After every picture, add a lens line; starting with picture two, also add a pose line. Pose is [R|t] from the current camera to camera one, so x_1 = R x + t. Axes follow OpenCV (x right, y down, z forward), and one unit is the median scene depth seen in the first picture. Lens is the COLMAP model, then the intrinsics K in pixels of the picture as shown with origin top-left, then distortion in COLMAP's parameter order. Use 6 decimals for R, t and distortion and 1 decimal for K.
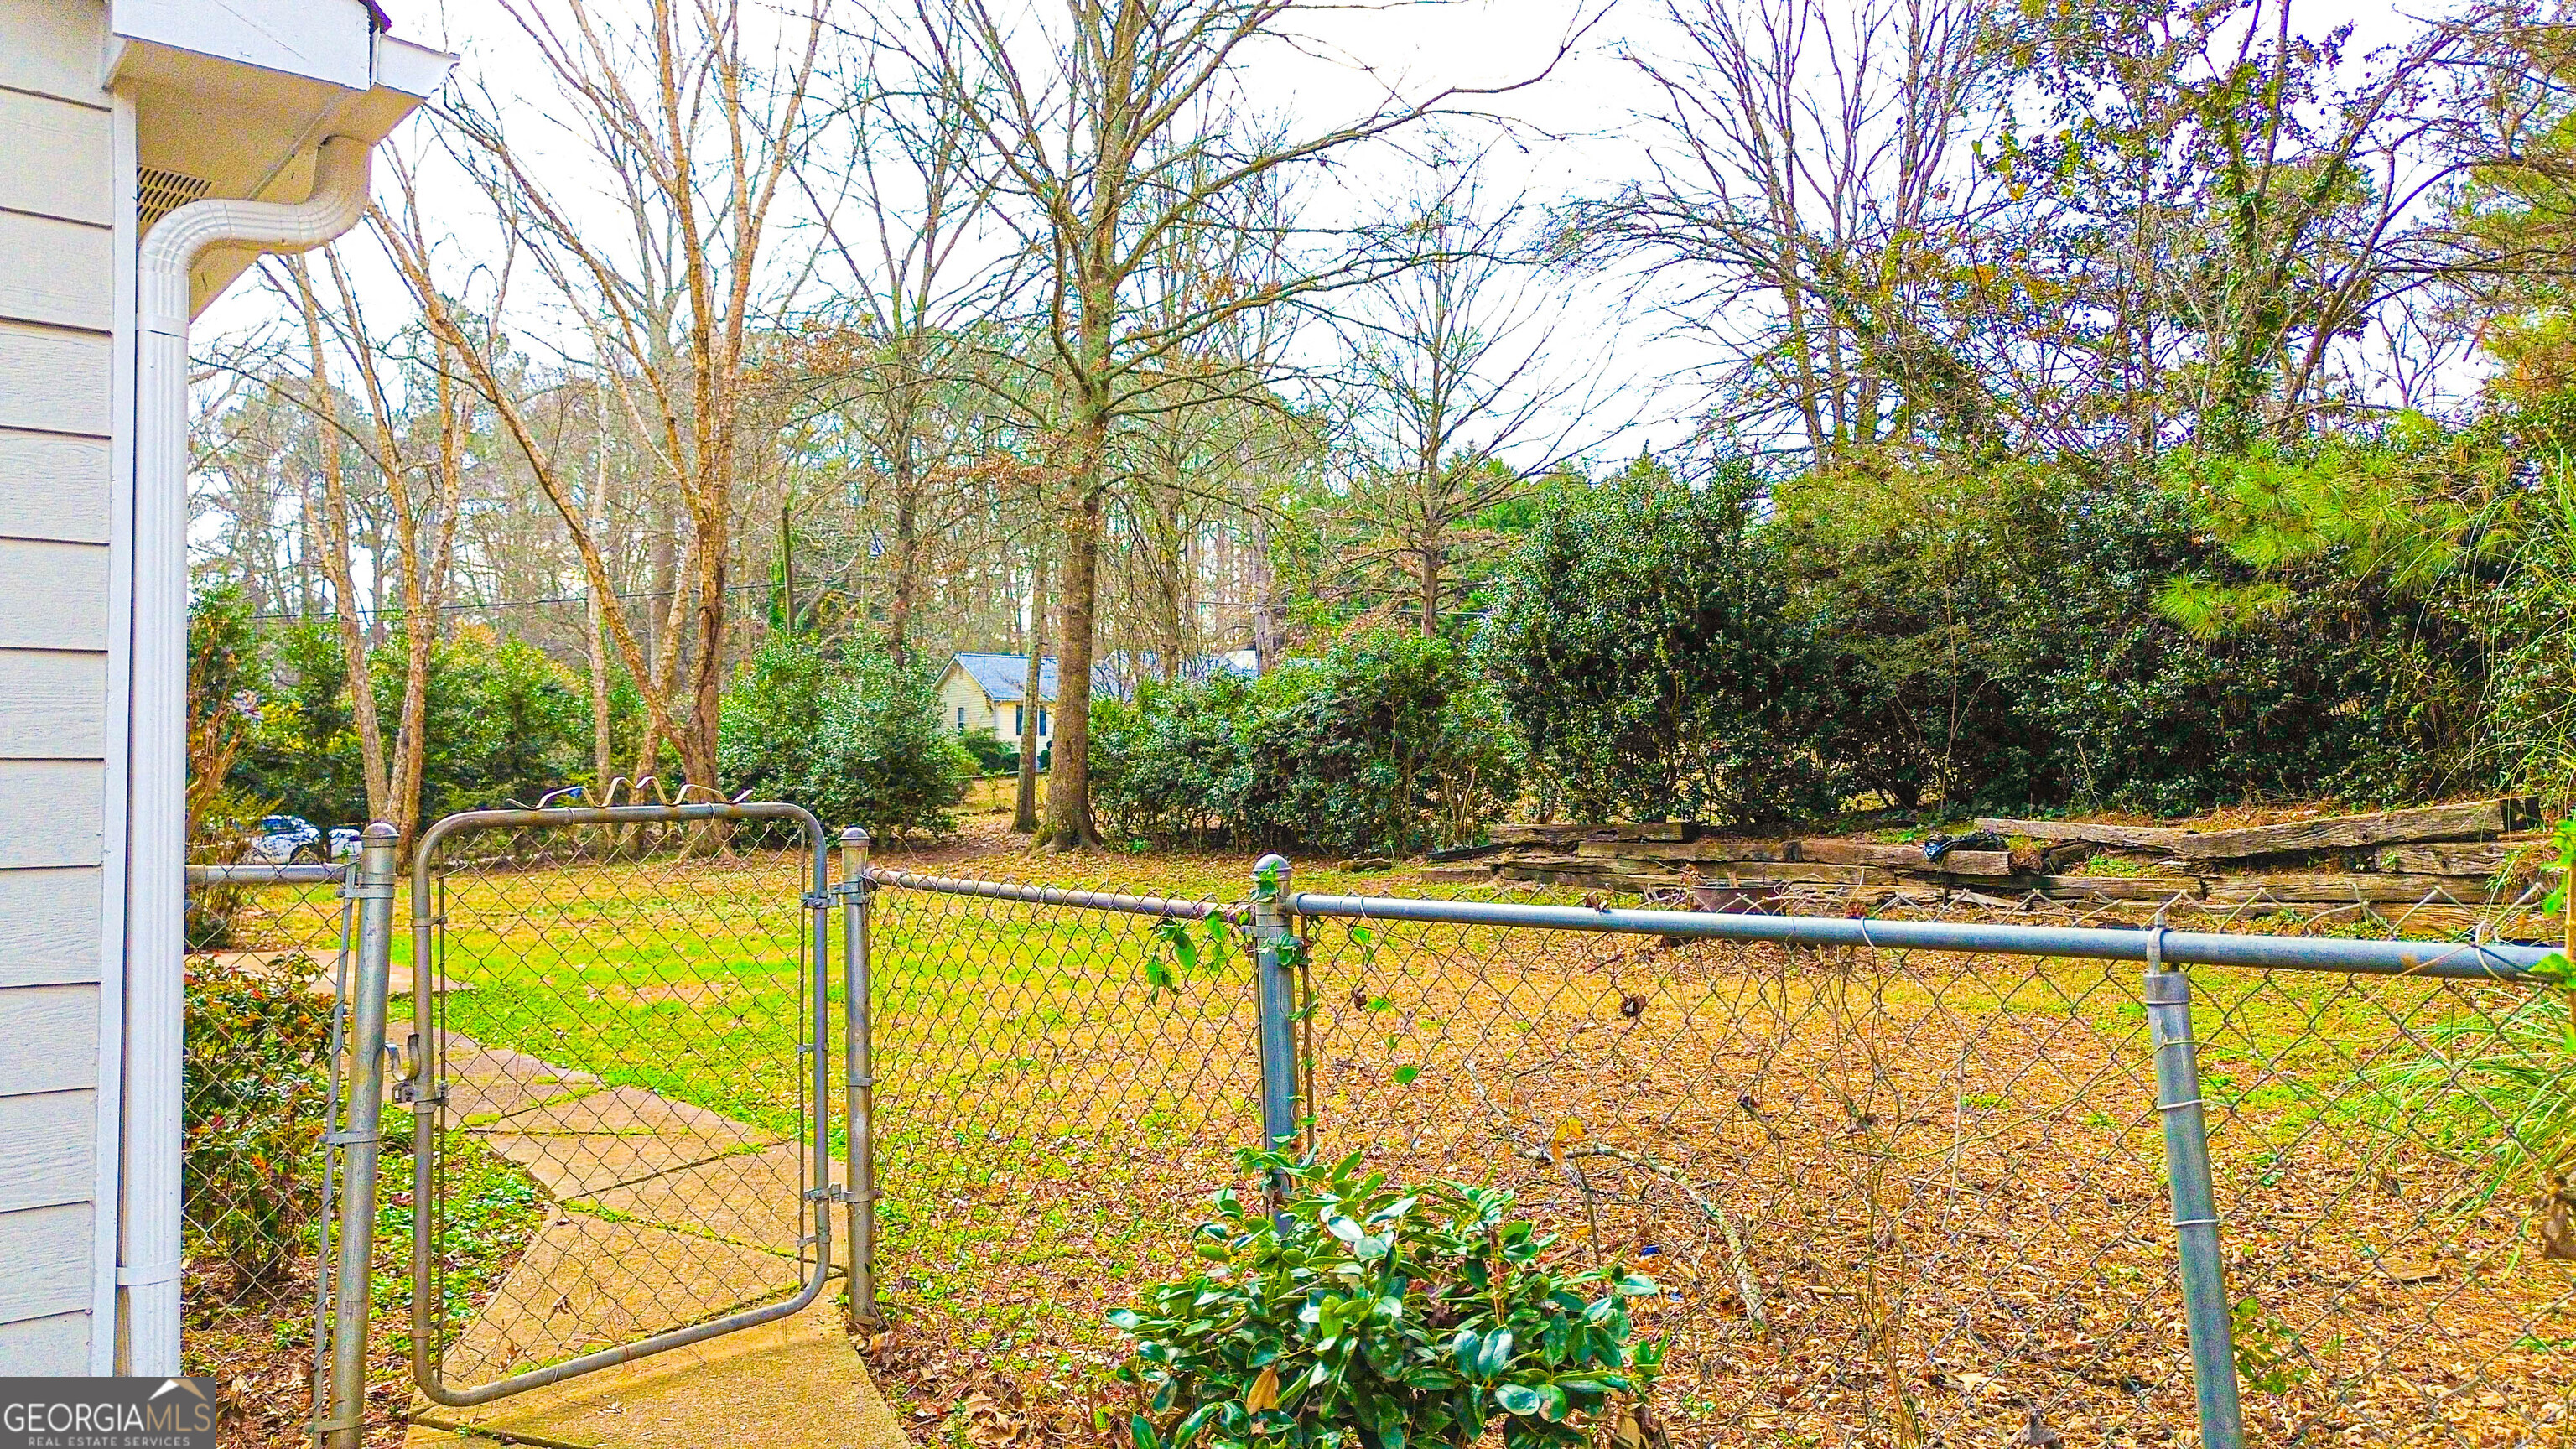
lens RADIAL K [[1814.9, 0, 1287.6], [0, 1814.9, 734.1], [0, 0, 1]] dist [0.070289, -0.070219]
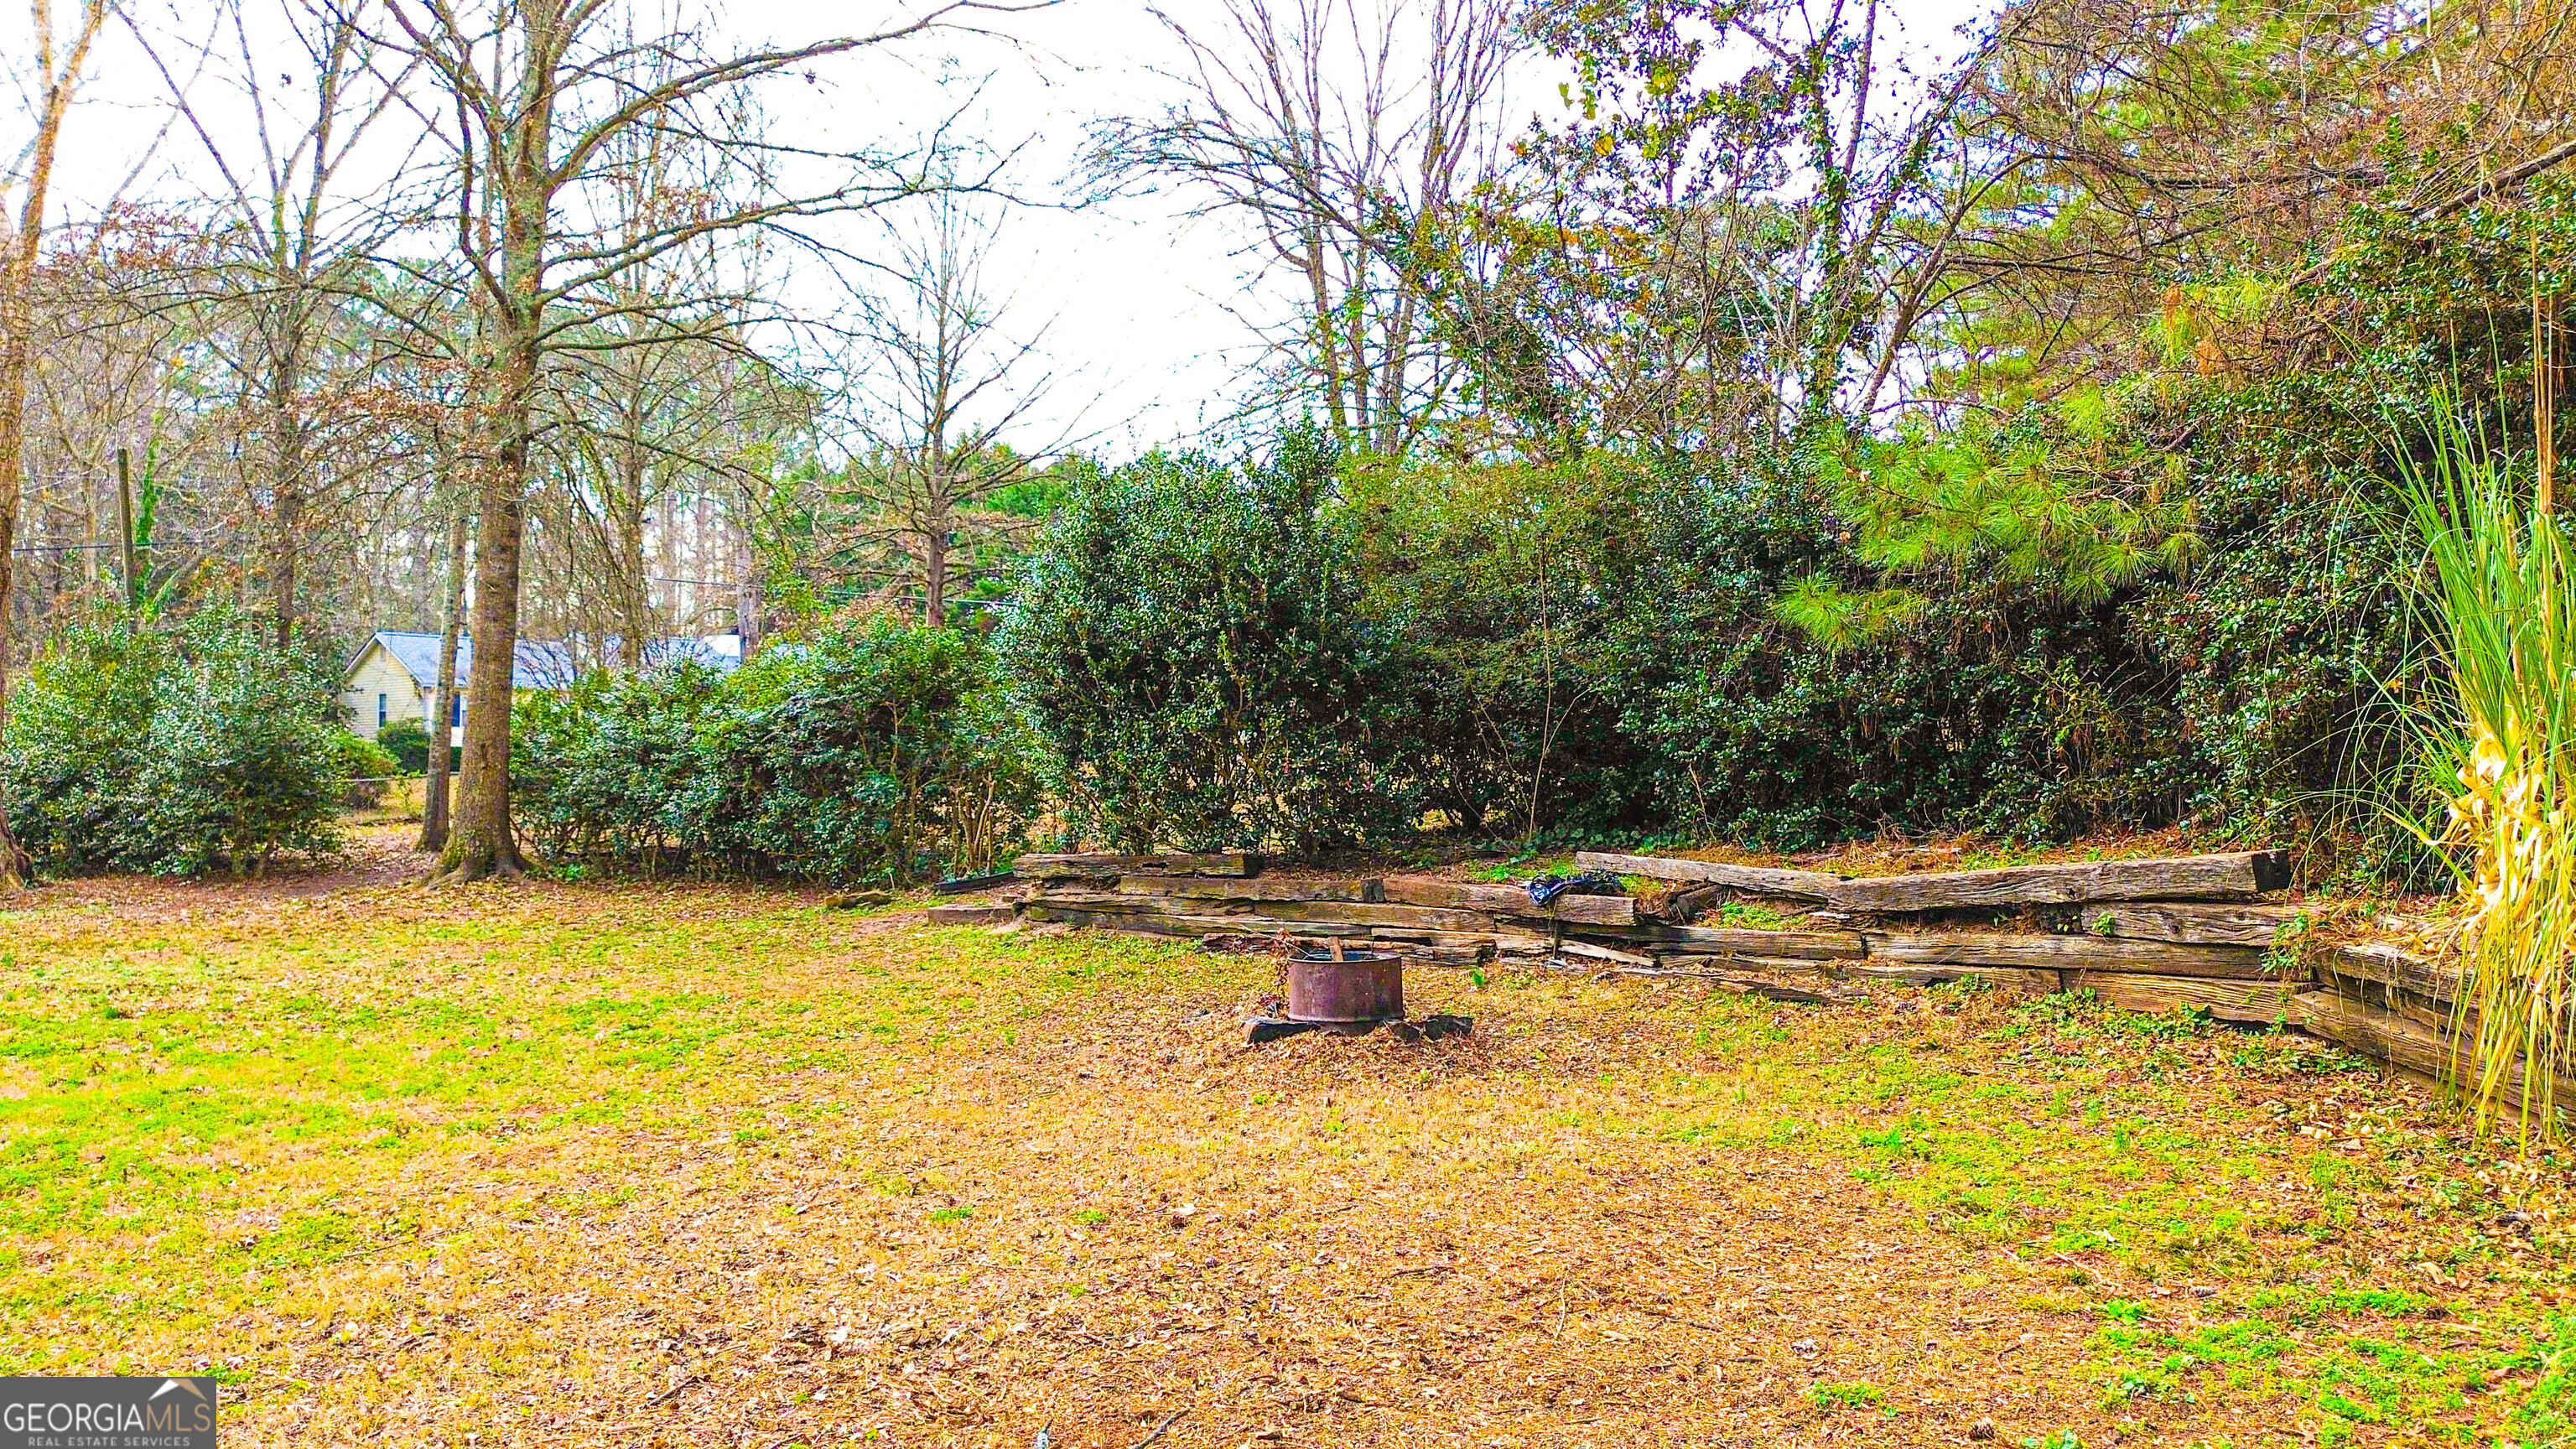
lens RADIAL K [[1814.9, 0, 1291.7], [0, 1814.9, 734.0], [0, 0, 1]] dist [0.070289, -0.070219]
pose [[0.962782, 0.004953, 0.270234, 0.006983], [-0.006426, 0.999969, 0.004567, -0.007856], [-0.270203, -0.006134, 0.962784, 0.126854]]
